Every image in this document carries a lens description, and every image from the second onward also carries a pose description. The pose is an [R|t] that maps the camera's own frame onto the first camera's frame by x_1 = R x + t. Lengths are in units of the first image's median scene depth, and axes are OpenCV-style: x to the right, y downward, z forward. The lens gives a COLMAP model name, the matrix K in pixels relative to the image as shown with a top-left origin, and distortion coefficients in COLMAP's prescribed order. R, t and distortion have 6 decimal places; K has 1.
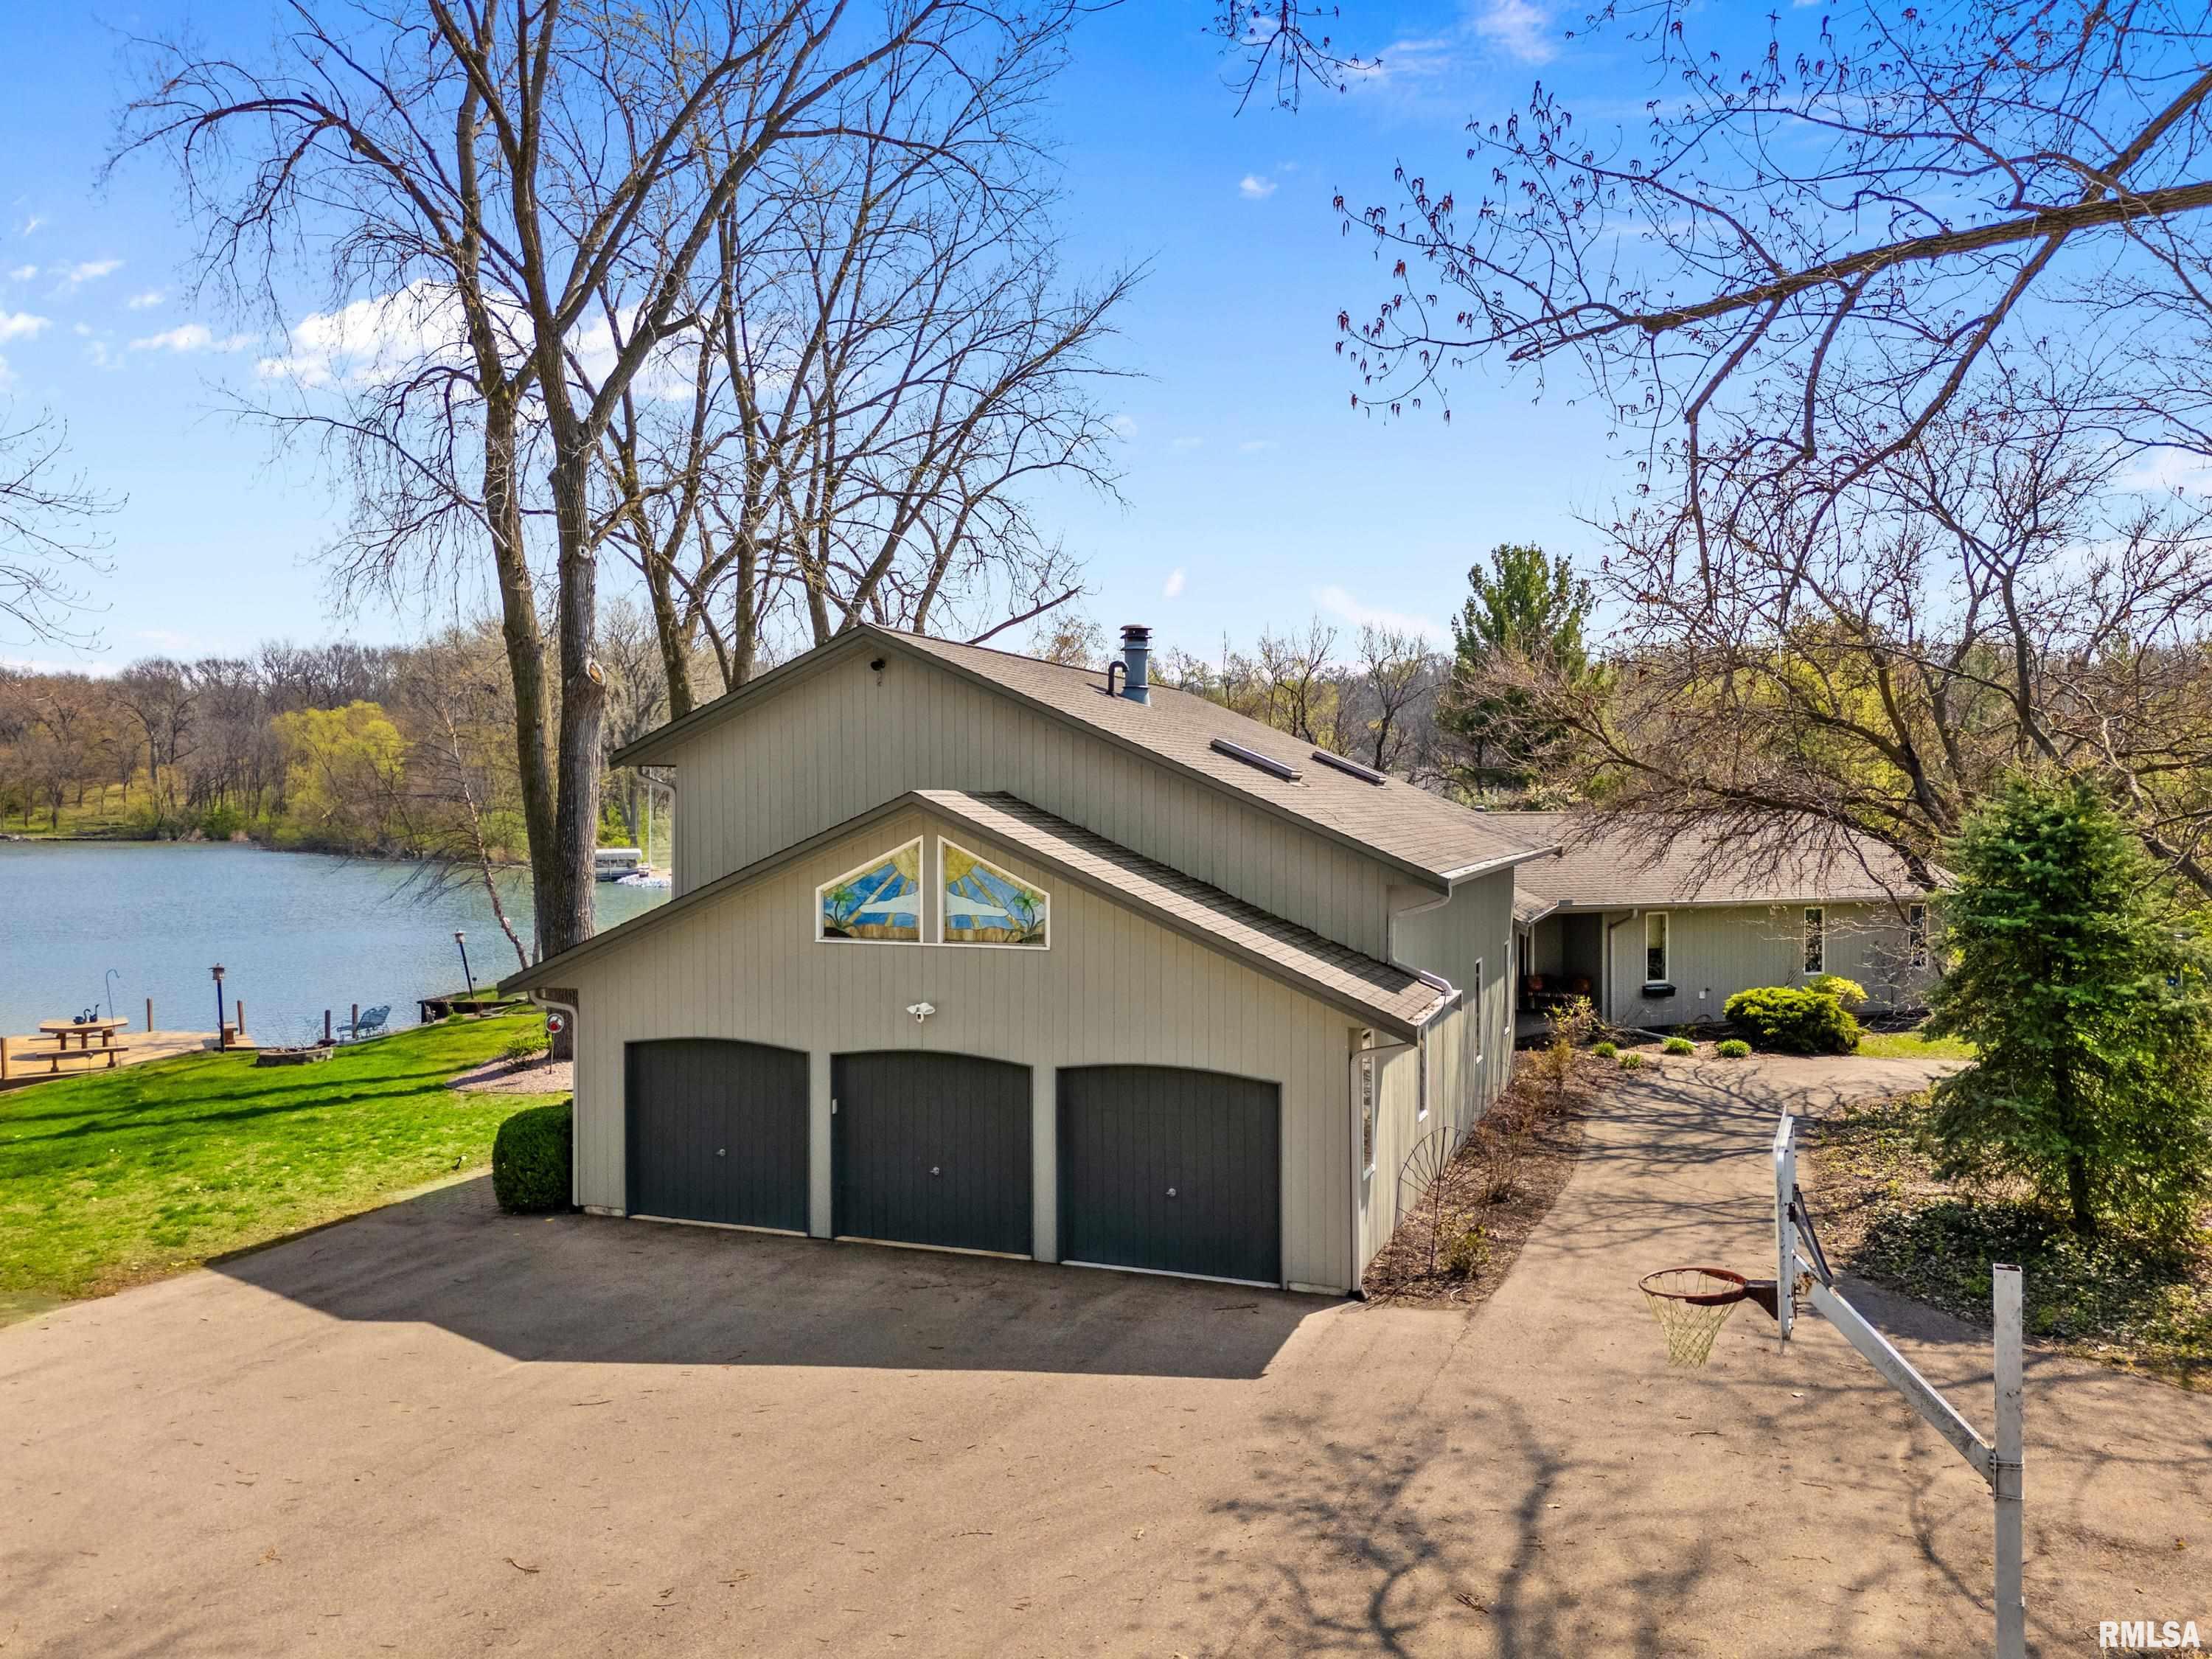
lens RADIAL K [[1688.7, 0, 1106.0], [0, 1688.7, 829.5], [0, 0, 1]] dist [0.055719, -0.009602]
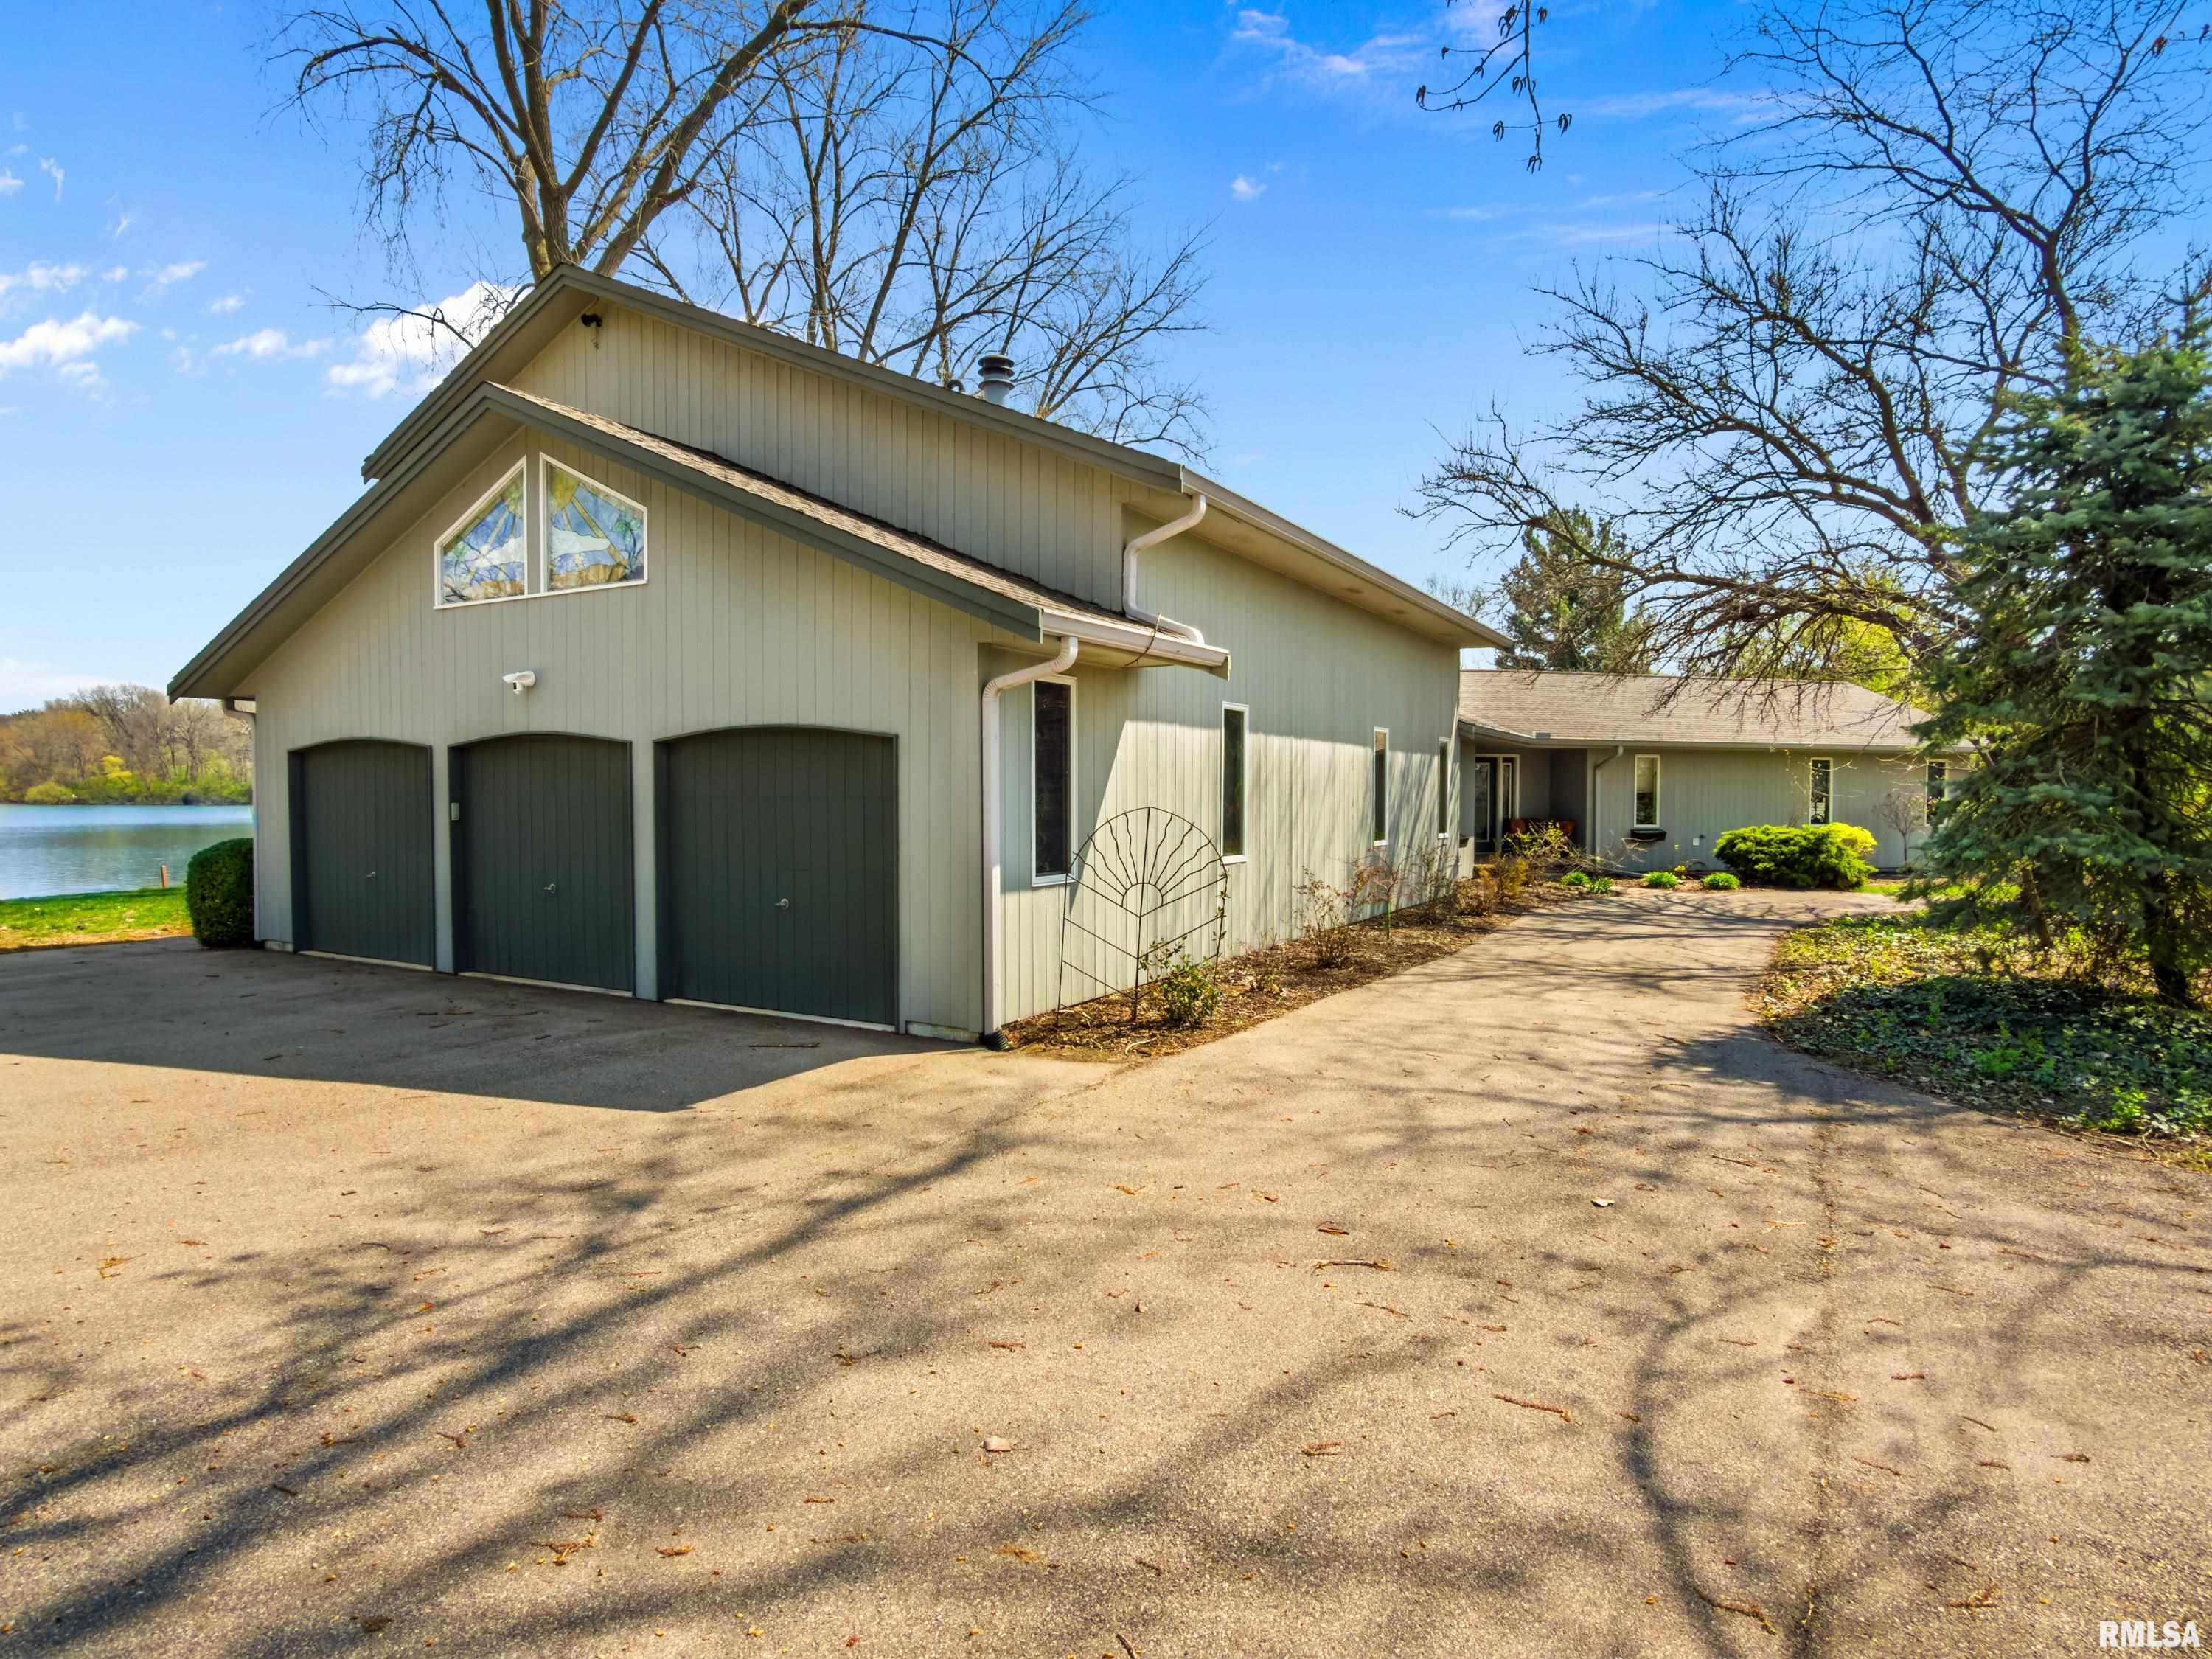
lens RADIAL K [[1219.3, 0, 1094.1], [0, 1219.3, 830.5], [0, 0, 1]] dist [0.021902, -0.016424]
pose [[0.986626, 0.006715, -0.162861, 0.131917], [-0.004533, 0.999895, 0.013764, 0.090720], [0.162936, -0.012841, 0.986553, 0.261341]]
